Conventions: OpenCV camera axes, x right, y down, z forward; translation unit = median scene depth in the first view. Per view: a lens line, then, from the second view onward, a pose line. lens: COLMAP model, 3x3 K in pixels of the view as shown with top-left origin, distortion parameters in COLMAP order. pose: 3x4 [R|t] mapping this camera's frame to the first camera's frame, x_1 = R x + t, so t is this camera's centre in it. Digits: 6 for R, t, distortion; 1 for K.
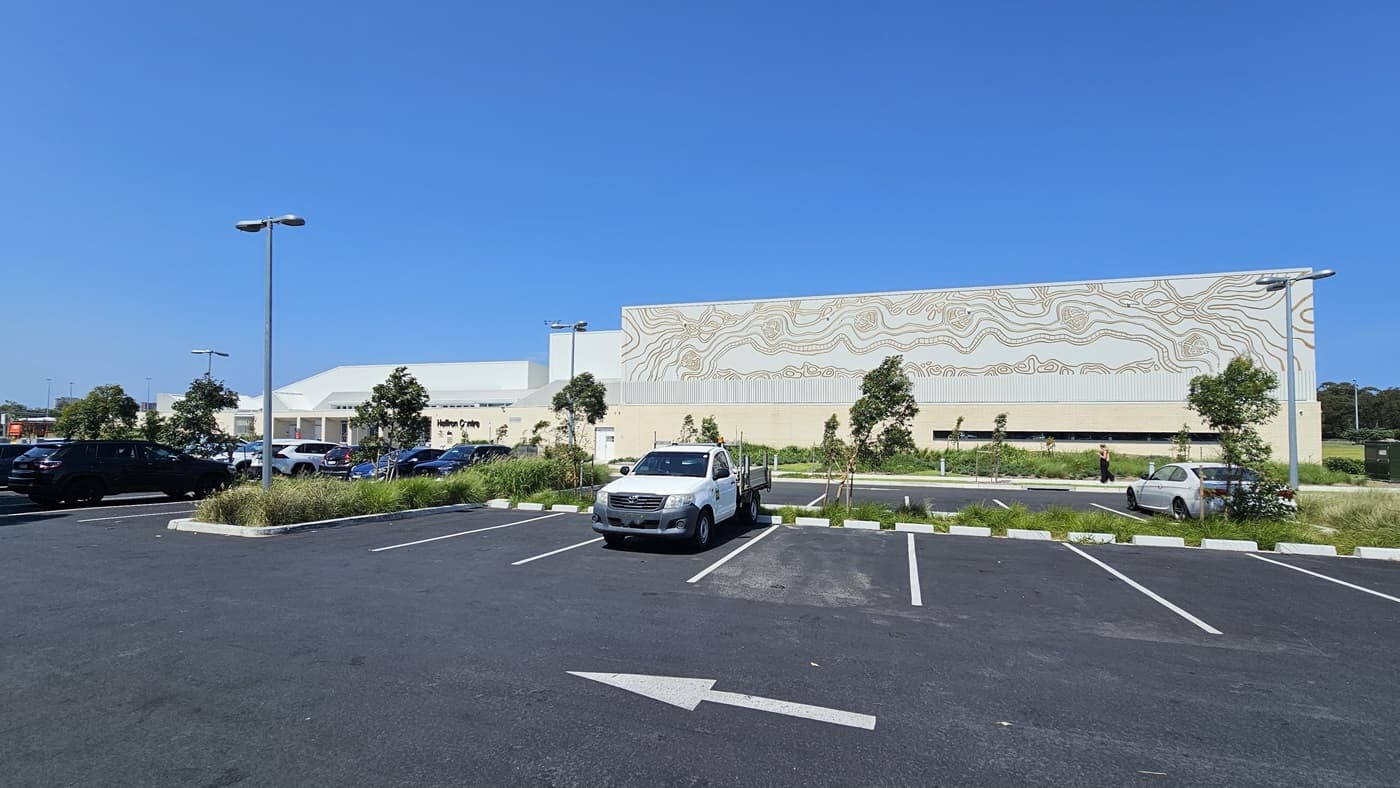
lens RADIAL K [[573.9, 0, 697.8], [0, 573.9, 411.8], [0, 0, 1]] dist [-0.001579, -0.000809]
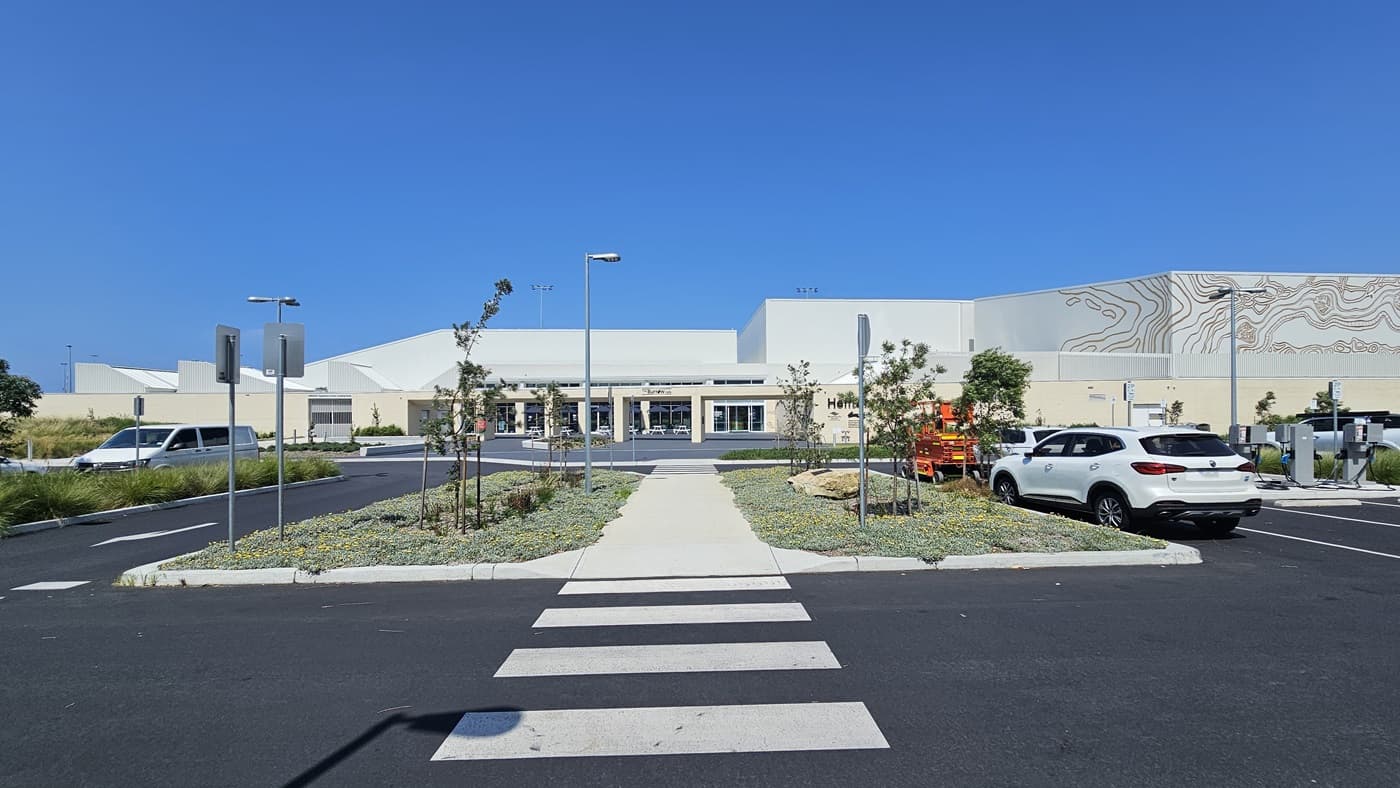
lens RADIAL K [[569.2, 0, 697.7], [0, 569.2, 410.9], [0, 0, 1]] dist [-0.004921, -0.000522]
pose [[0.935312, -0.014265, 0.353535, -1.259542], [0.004220, 0.999566, 0.029169, 0.009933], [-0.353798, -0.025791, 0.934966, 0.464587]]
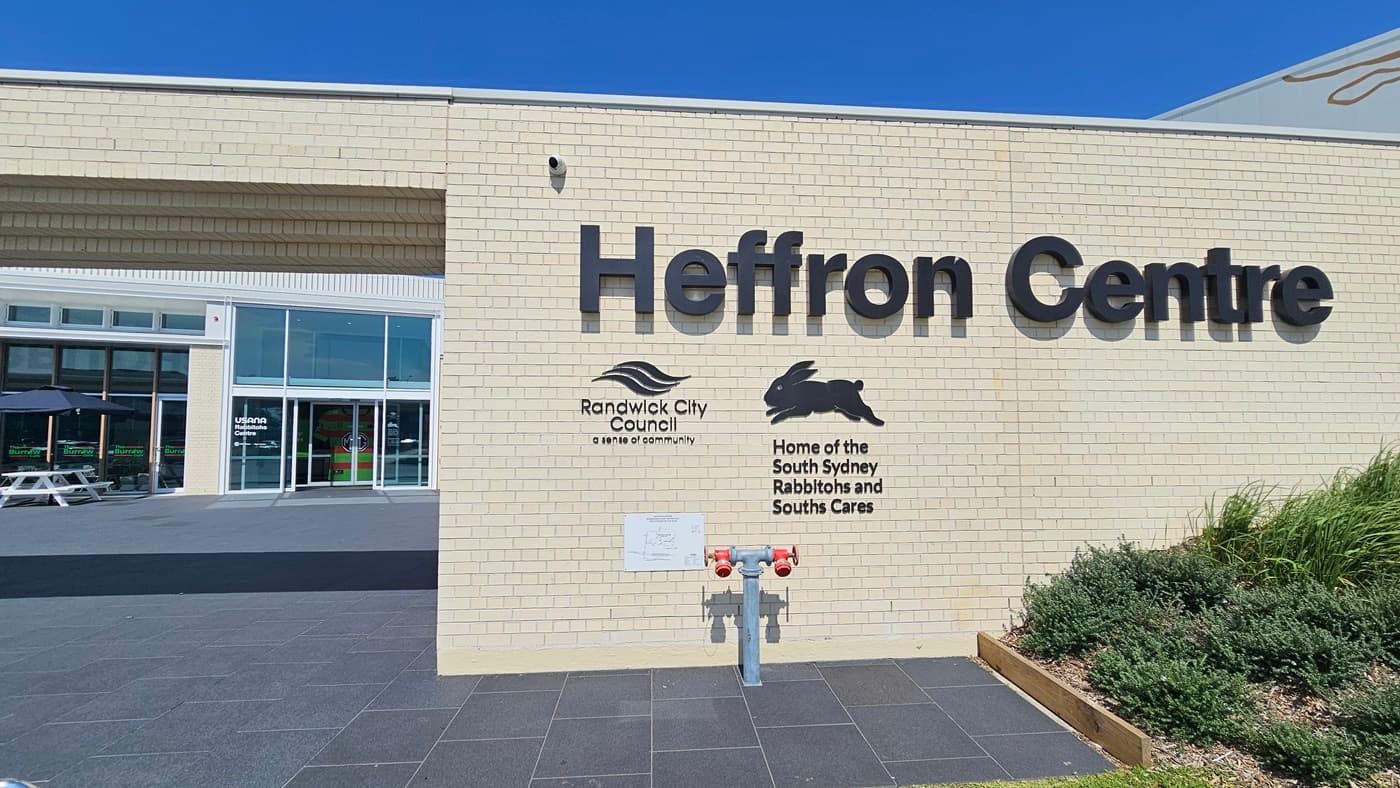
lens RADIAL K [[573.9, 0, 697.8], [0, 573.9, 411.8], [0, 0, 1]] dist [-0.001579, -0.000809]
pose [[0.788336, 0.022925, 0.614818, -0.686897], [-0.009651, 0.999643, -0.024900, 0.057810], [-0.615169, 0.013696, 0.788276, 1.299800]]
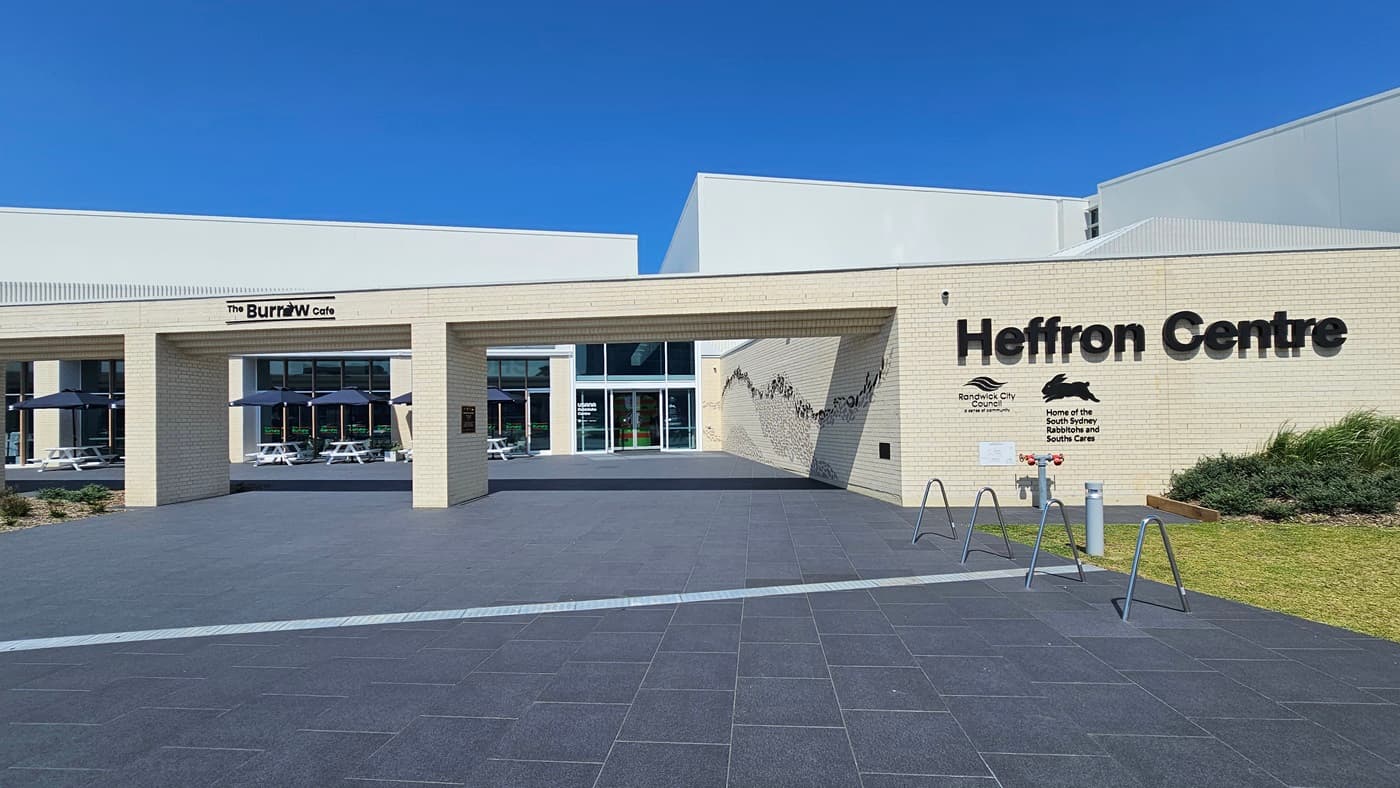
lens RADIAL K [[573.9, 0, 697.8], [0, 573.9, 411.8], [0, 0, 1]] dist [-0.001579, -0.000809]
pose [[0.887062, -0.017348, 0.461325, -0.866674], [0.011060, 0.999805, 0.016330, 0.055487], [-0.461518, -0.009384, 0.887081, 1.222292]]
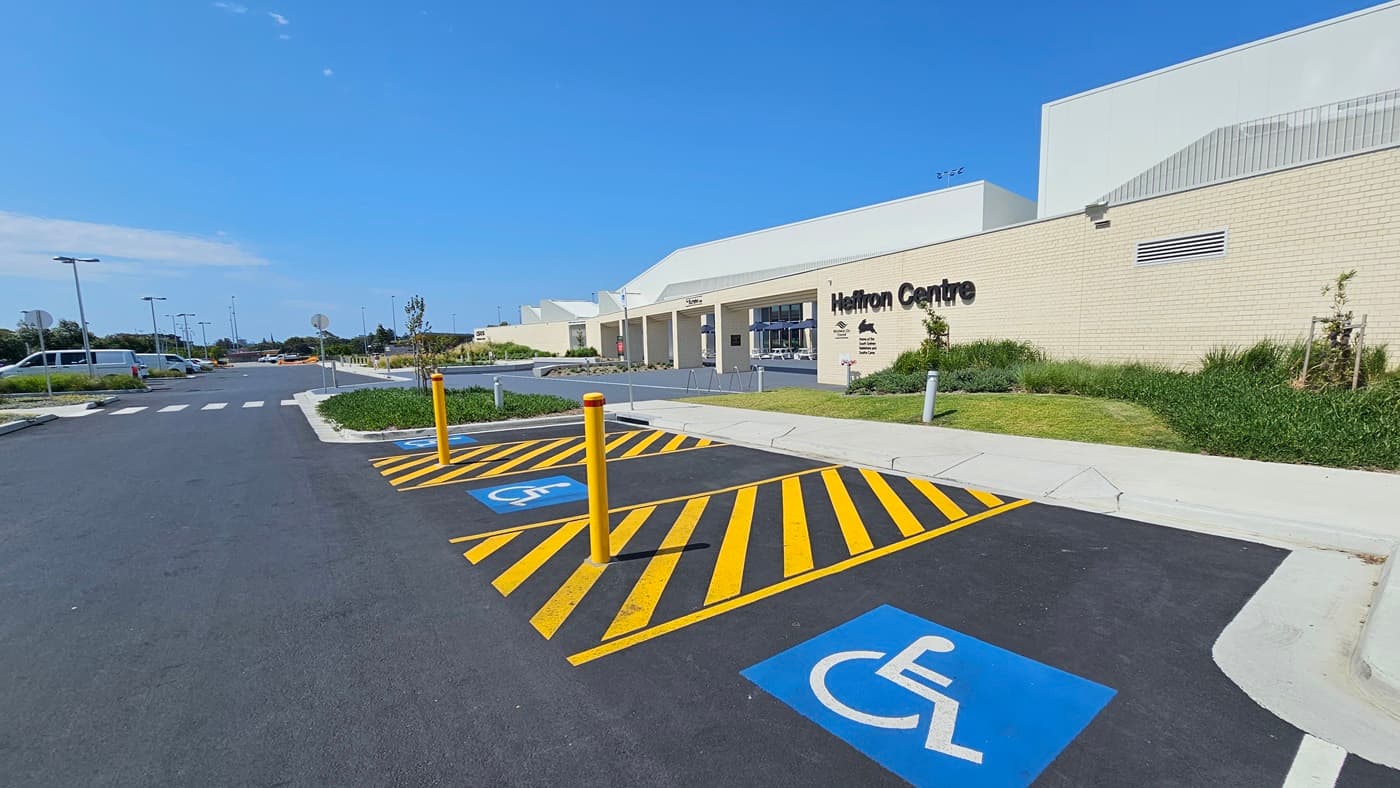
lens RADIAL K [[573.9, 0, 697.8], [0, 573.9, 411.8], [0, 0, 1]] dist [-0.001579, -0.000809]
pose [[0.833660, 0.036790, -0.551052, -0.437366], [0.050327, 0.988567, 0.142138, 0.045769], [0.549981, -0.146227, 0.822277, 0.865523]]
